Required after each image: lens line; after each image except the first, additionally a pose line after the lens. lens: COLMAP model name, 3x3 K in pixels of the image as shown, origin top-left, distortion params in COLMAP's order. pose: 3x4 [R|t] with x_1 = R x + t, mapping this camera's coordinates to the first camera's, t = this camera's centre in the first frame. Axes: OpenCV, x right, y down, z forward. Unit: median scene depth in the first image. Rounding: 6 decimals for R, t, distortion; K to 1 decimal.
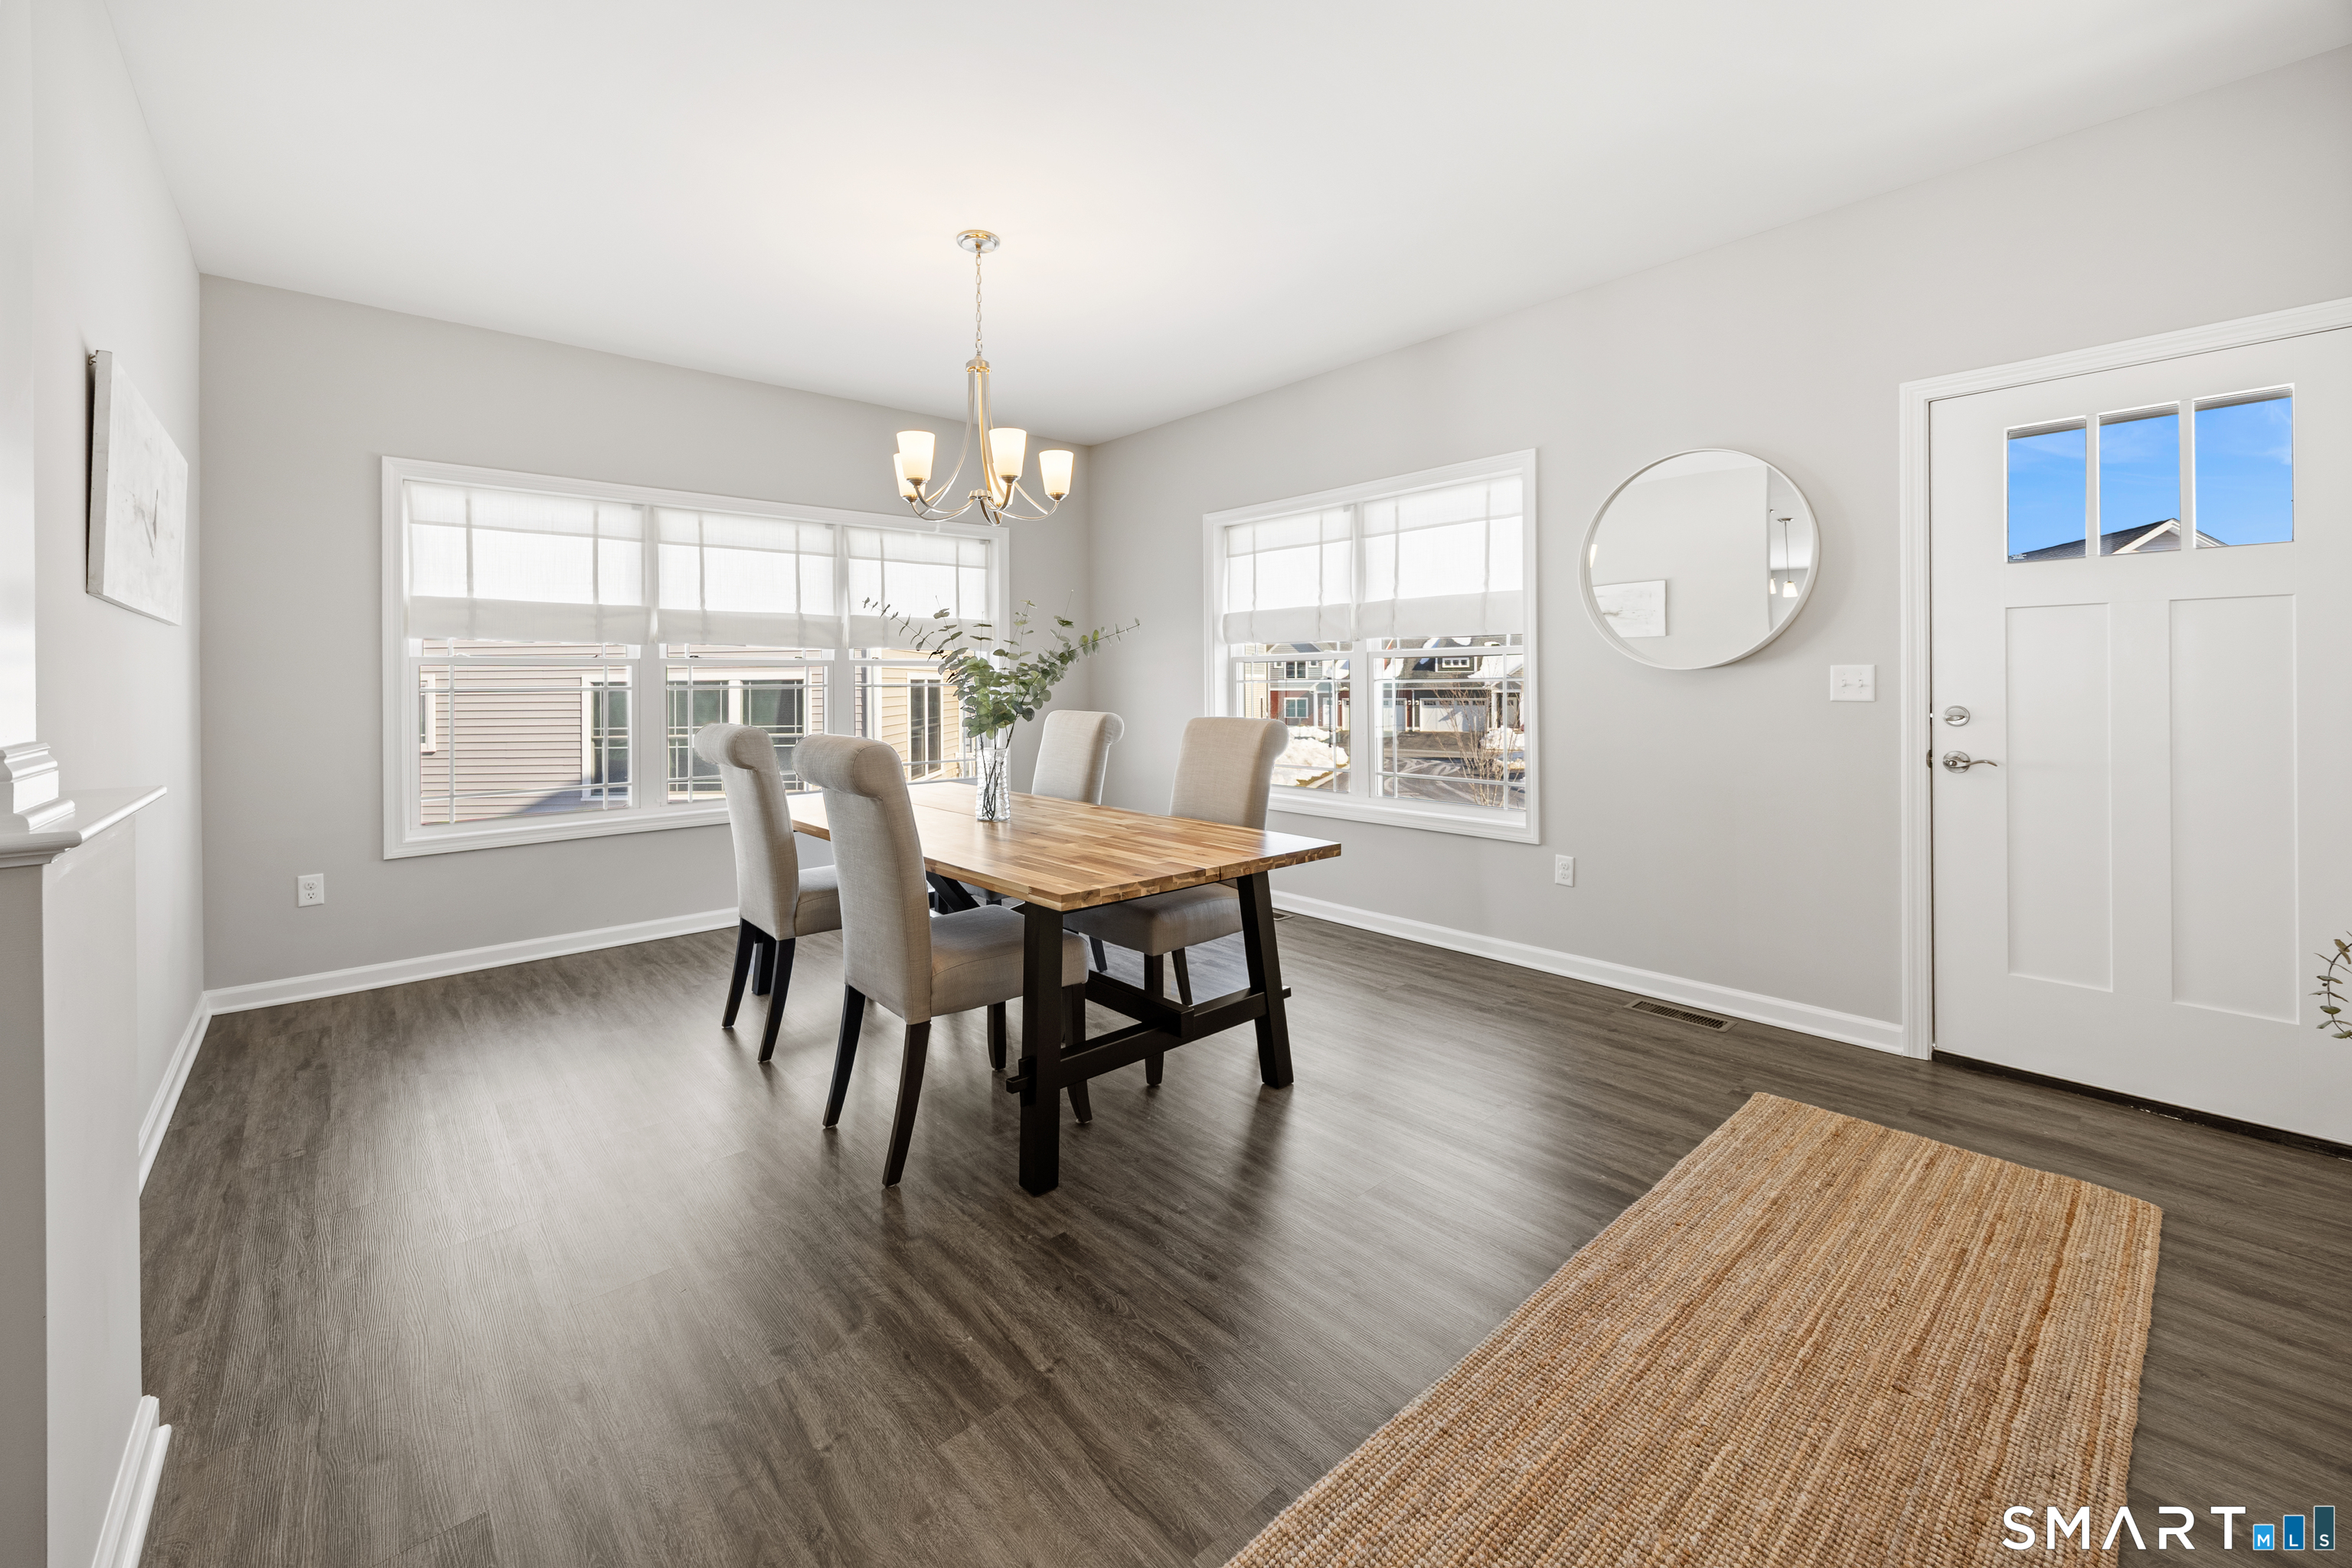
lens RADIAL K [[937.4, 0, 1172.4], [0, 937.4, 687.3], [0, 0, 1]] dist [-0.000242, -0.000115]
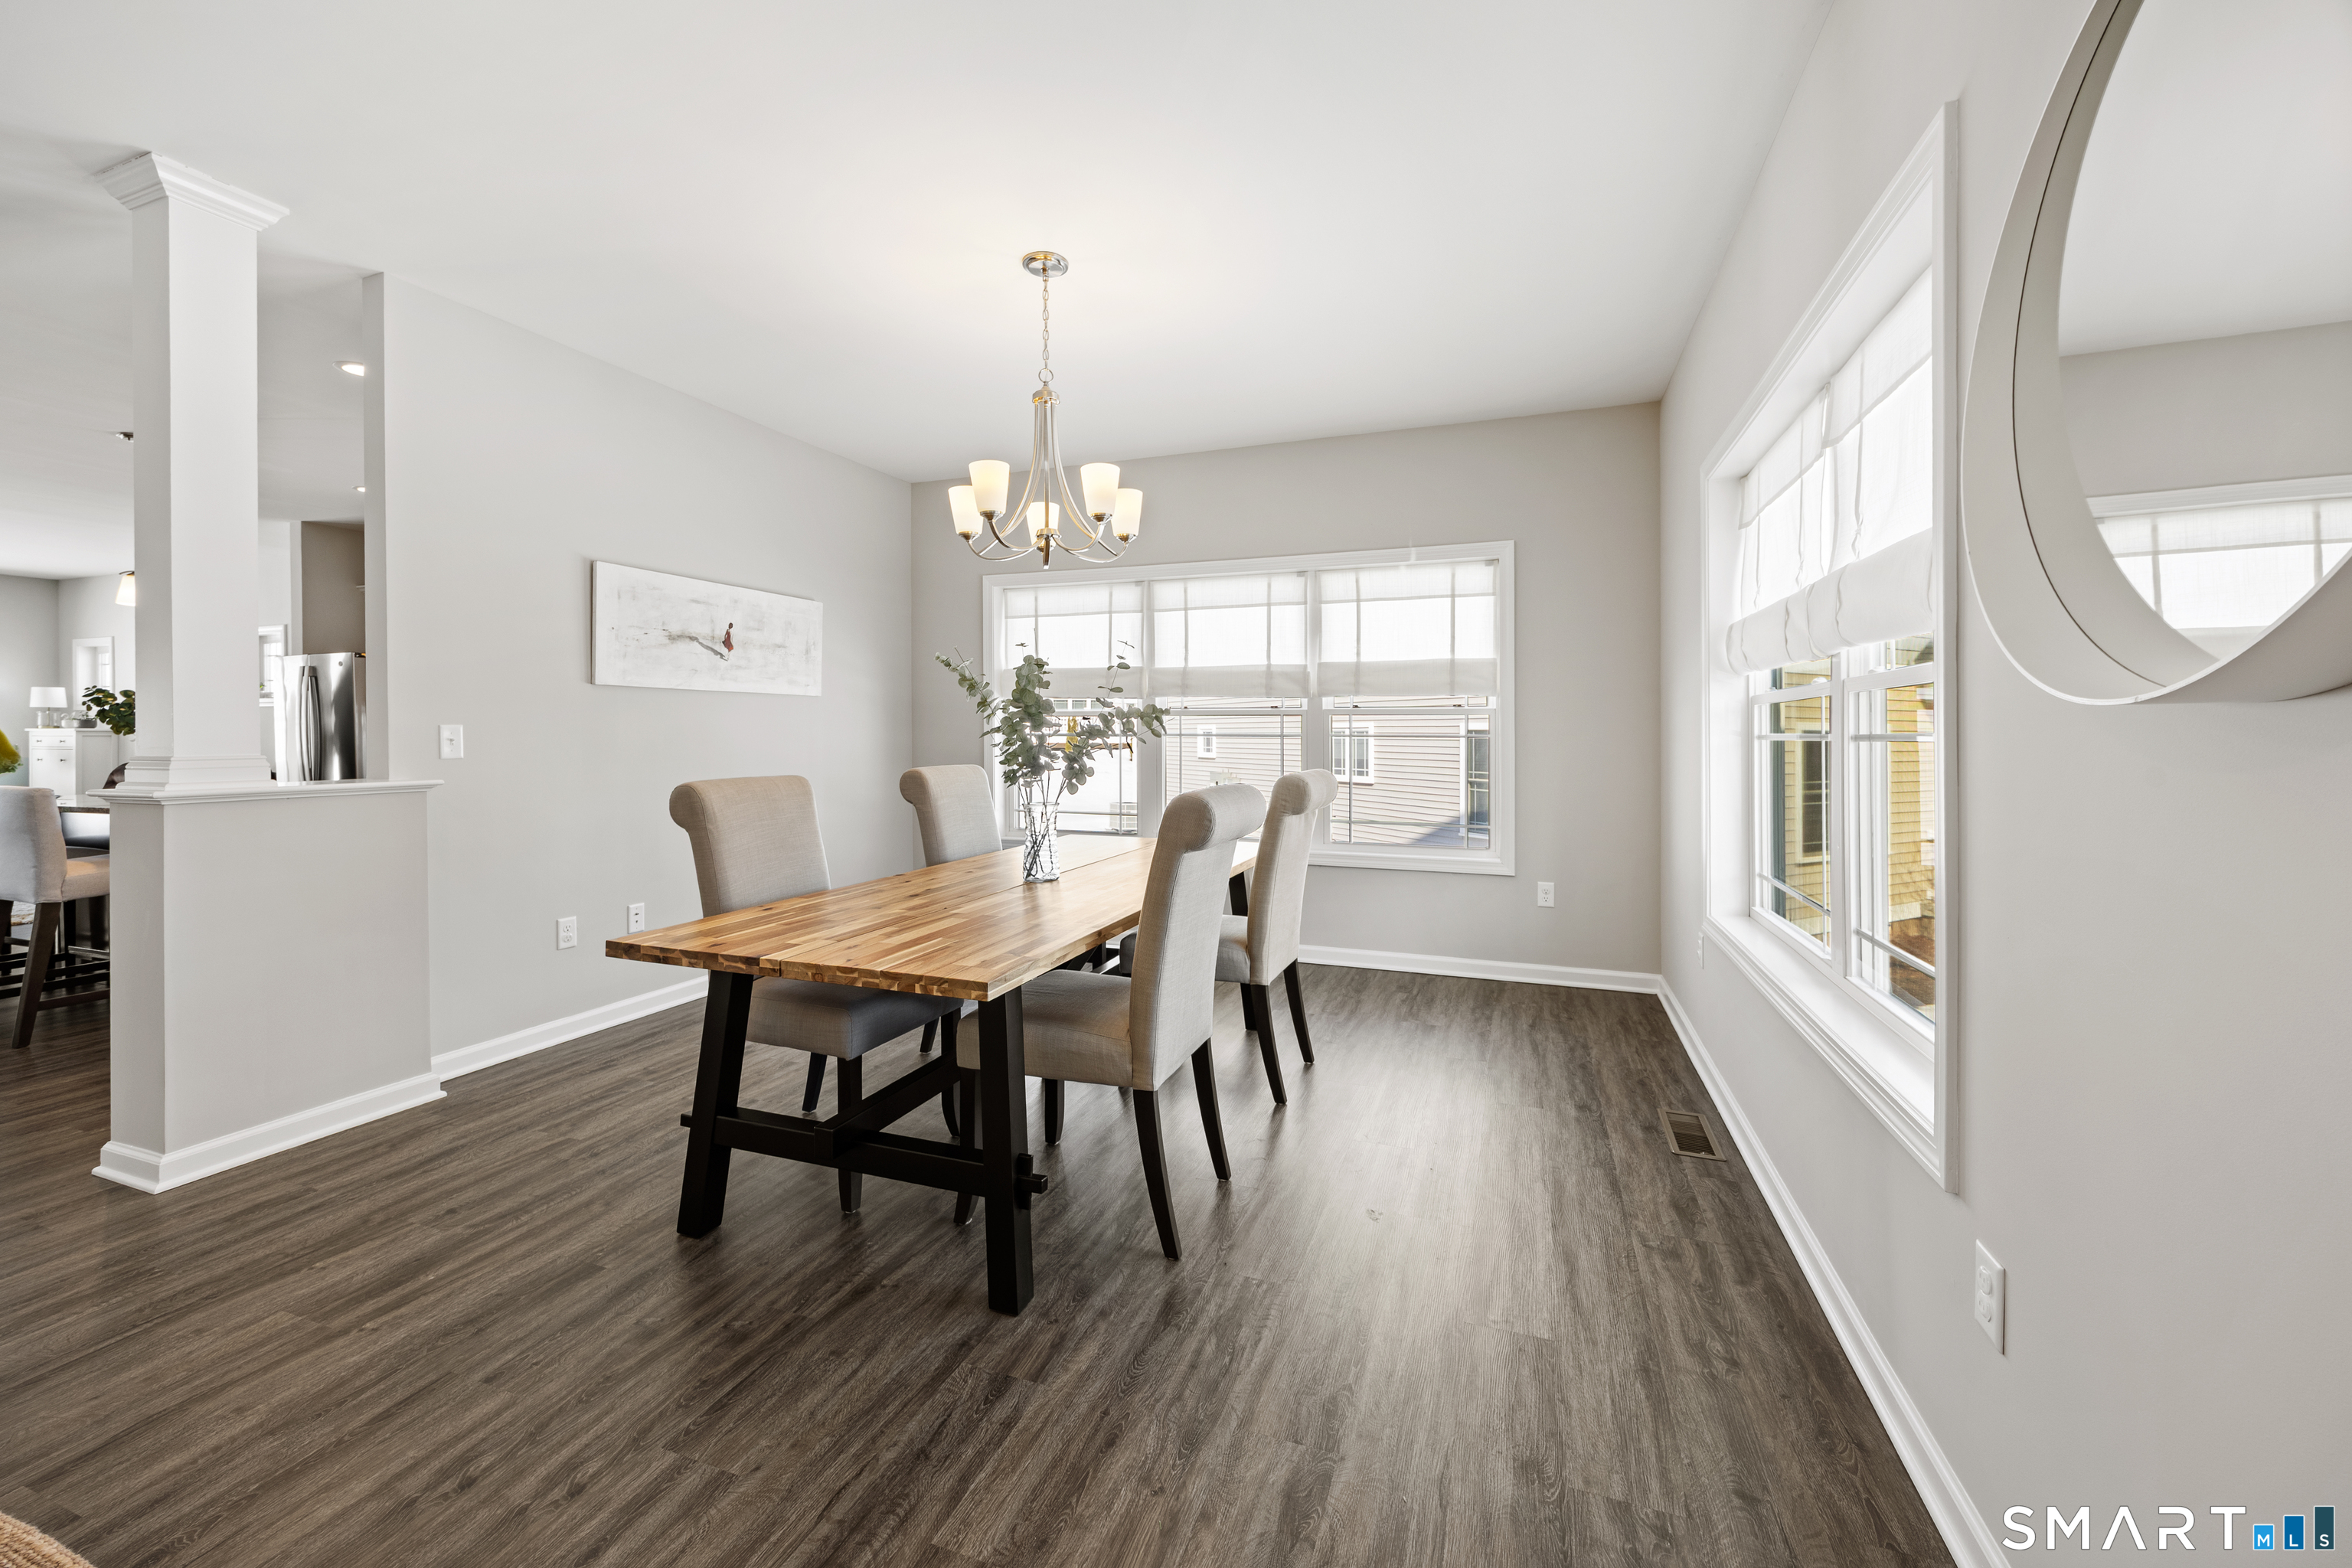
lens RADIAL K [[926.6, 0, 1171.4], [0, 926.6, 744.8], [0, 0, 1]] dist [0.013004, 0.000048]
pose [[0.470216, 0.026406, -0.882156, 0.536187], [-0.014903, 0.999647, 0.021979, -0.015039], [0.882425, 0.002812, 0.470444, 0.529869]]
